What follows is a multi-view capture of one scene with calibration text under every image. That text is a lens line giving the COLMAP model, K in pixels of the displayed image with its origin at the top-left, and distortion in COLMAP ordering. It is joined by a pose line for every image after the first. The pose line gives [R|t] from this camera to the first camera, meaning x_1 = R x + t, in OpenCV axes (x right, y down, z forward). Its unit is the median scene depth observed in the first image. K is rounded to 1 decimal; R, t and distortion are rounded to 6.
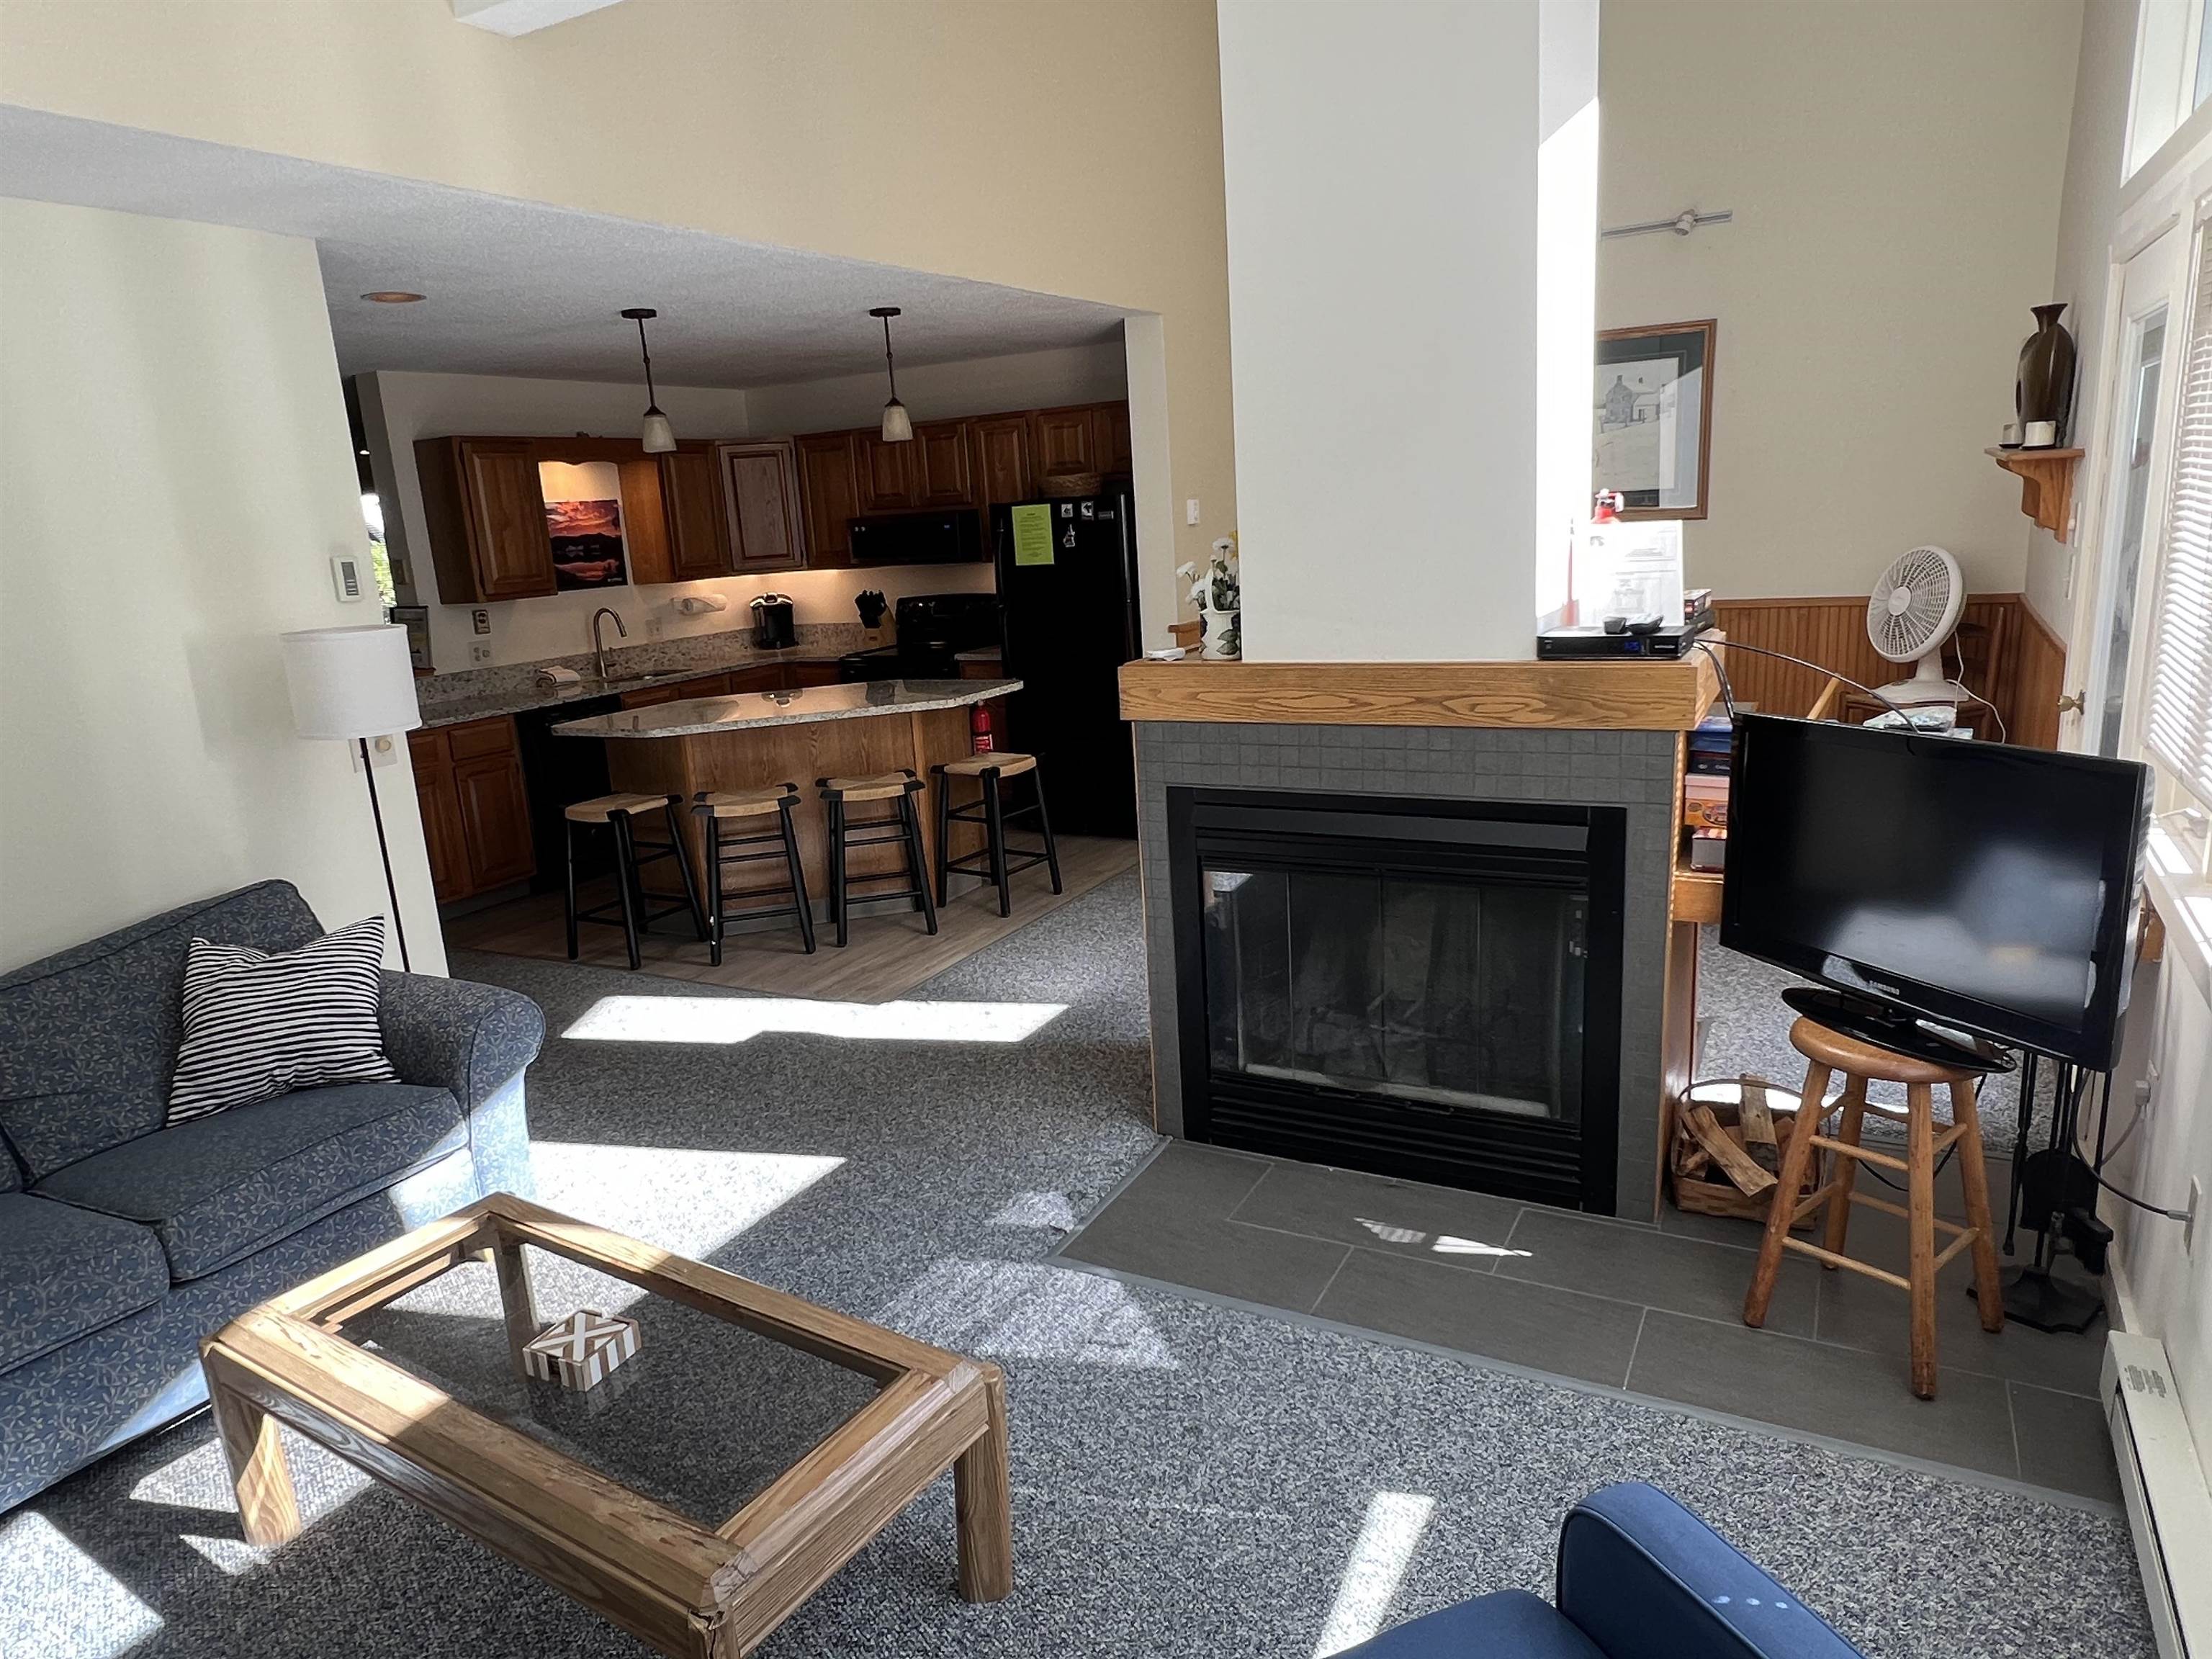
lens RADIAL K [[1379.7, 0, 1106.0], [0, 1379.7, 829.5], [0, 0, 1]] dist [0.000949, 0.000113]
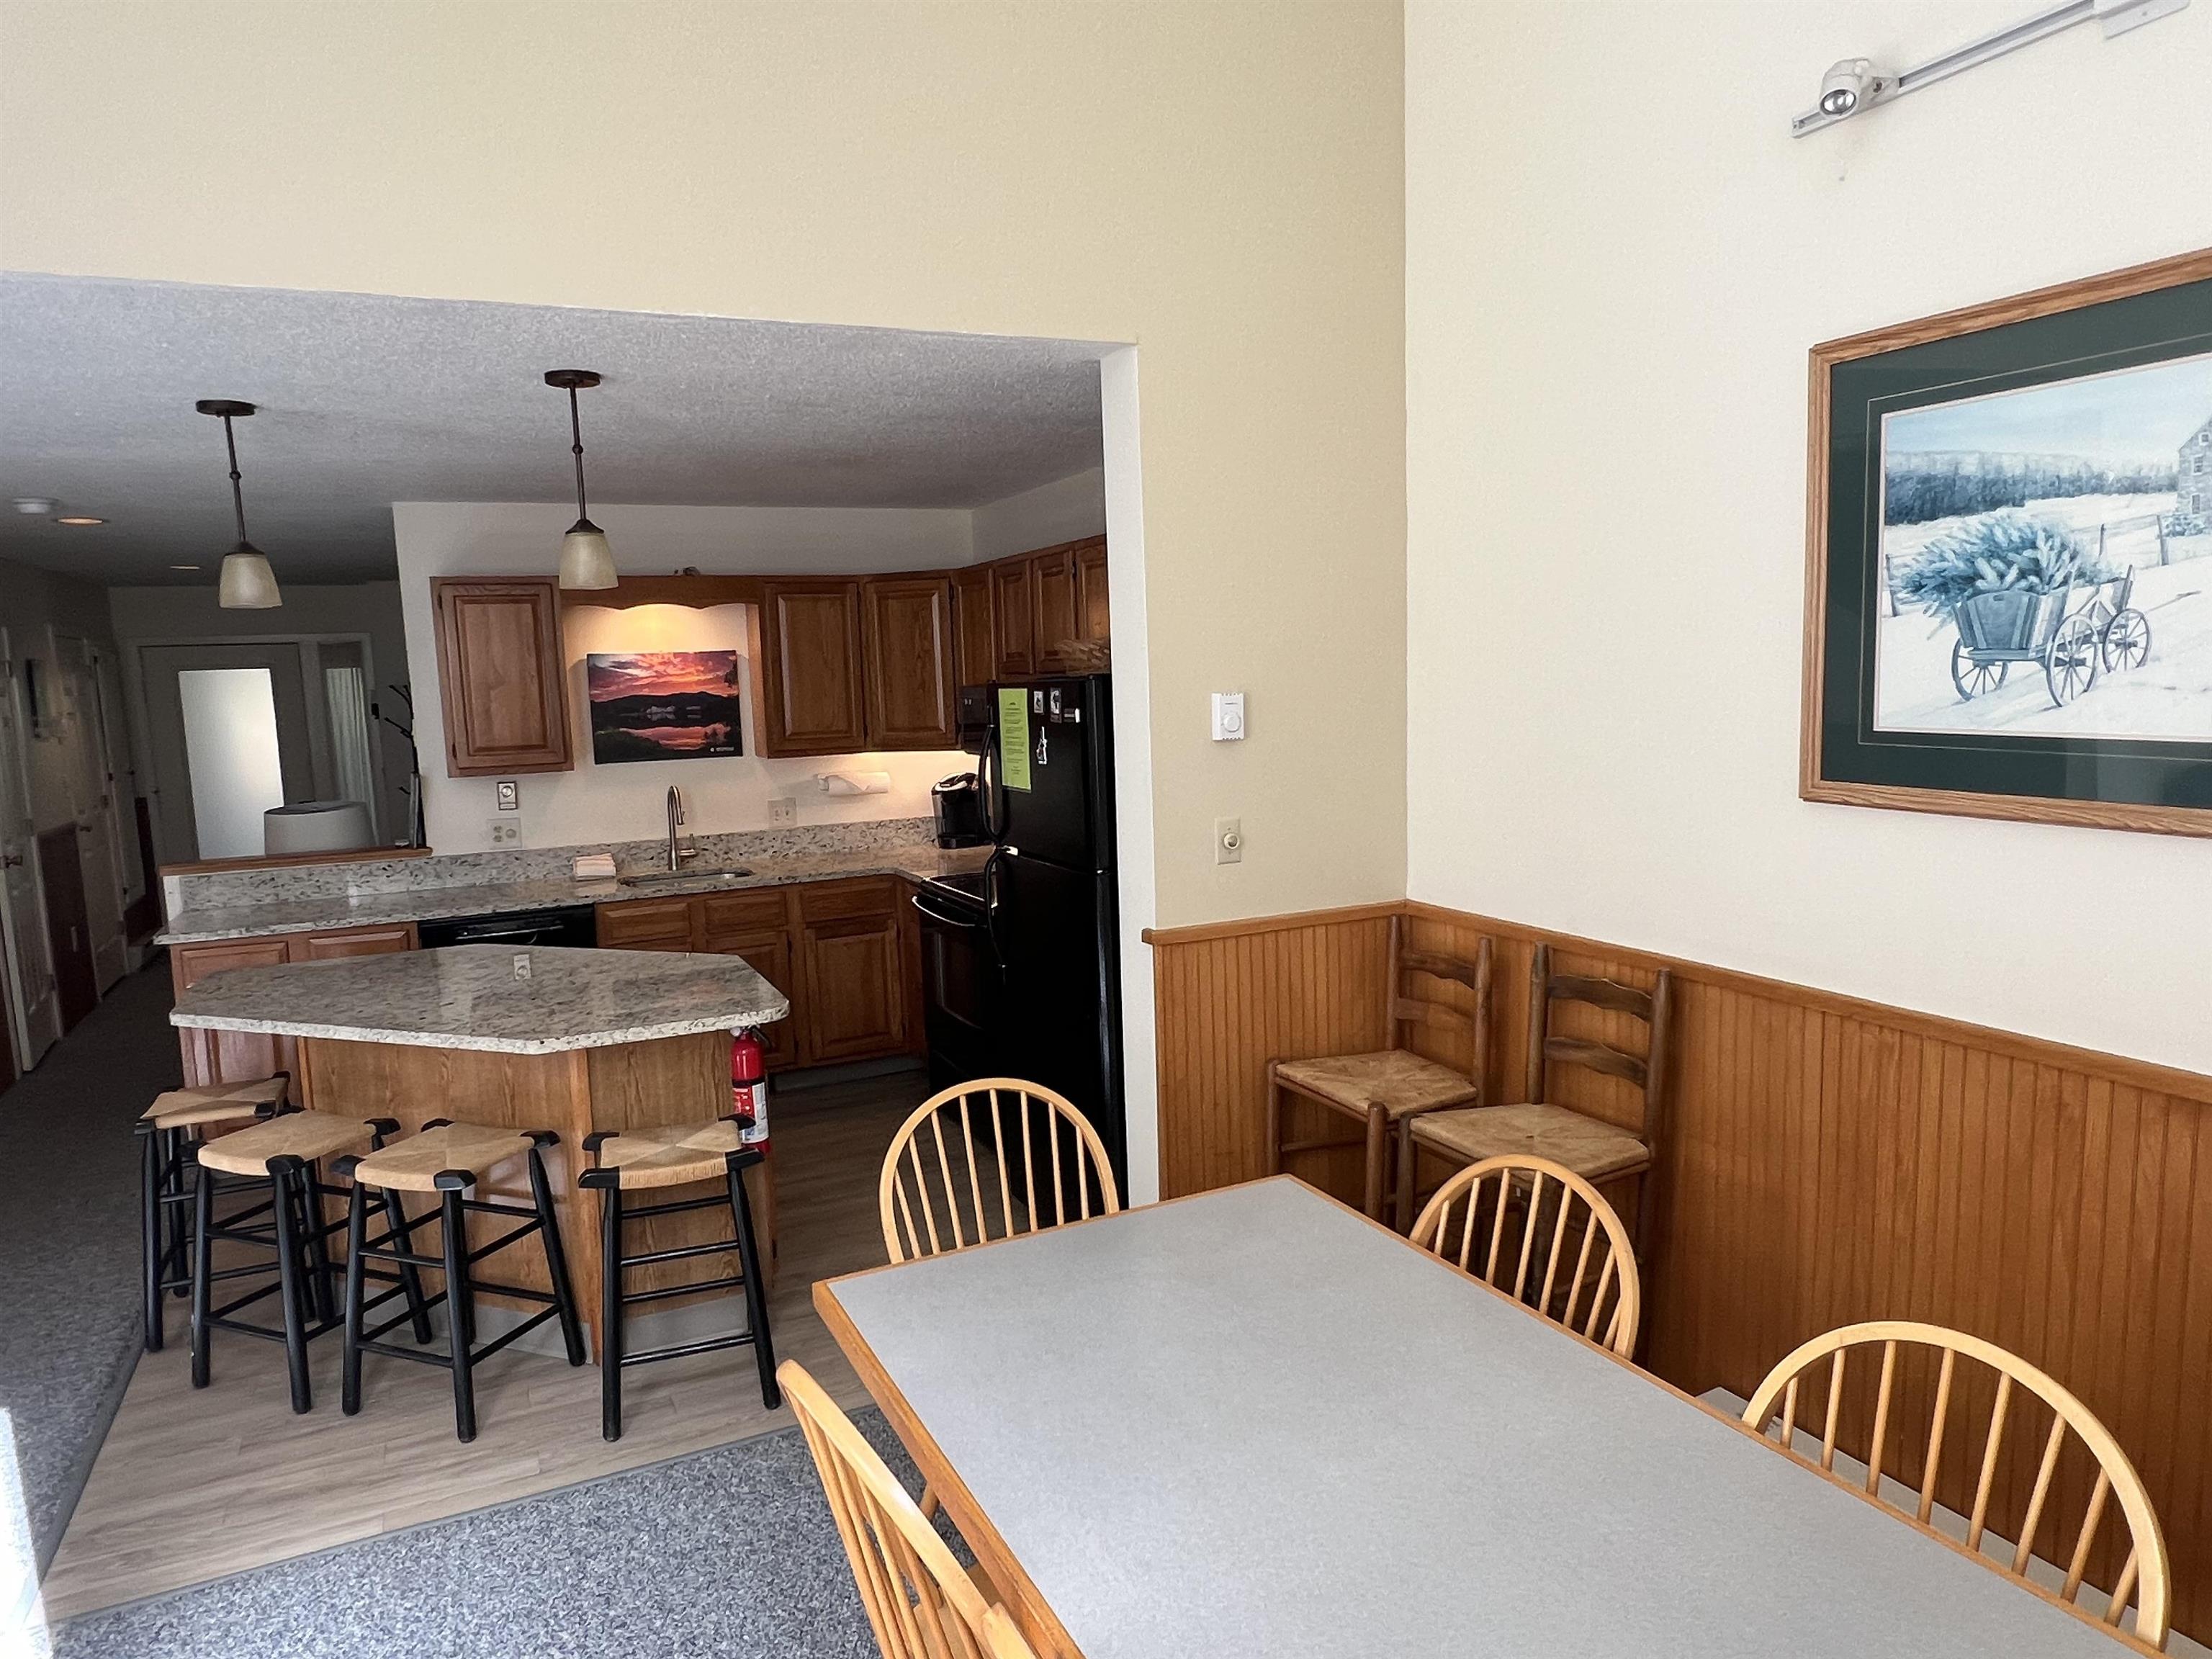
lens RADIAL K [[1379.7, 0, 1106.0], [0, 1379.7, 829.5], [0, 0, 1]] dist [0.000949, 0.000113]
pose [[0.804649, 0.105067, -0.584380, 0.303780], [-0.150305, 0.988206, -0.029288, -0.151678], [0.574411, 0.111401, 0.810951, 0.509121]]
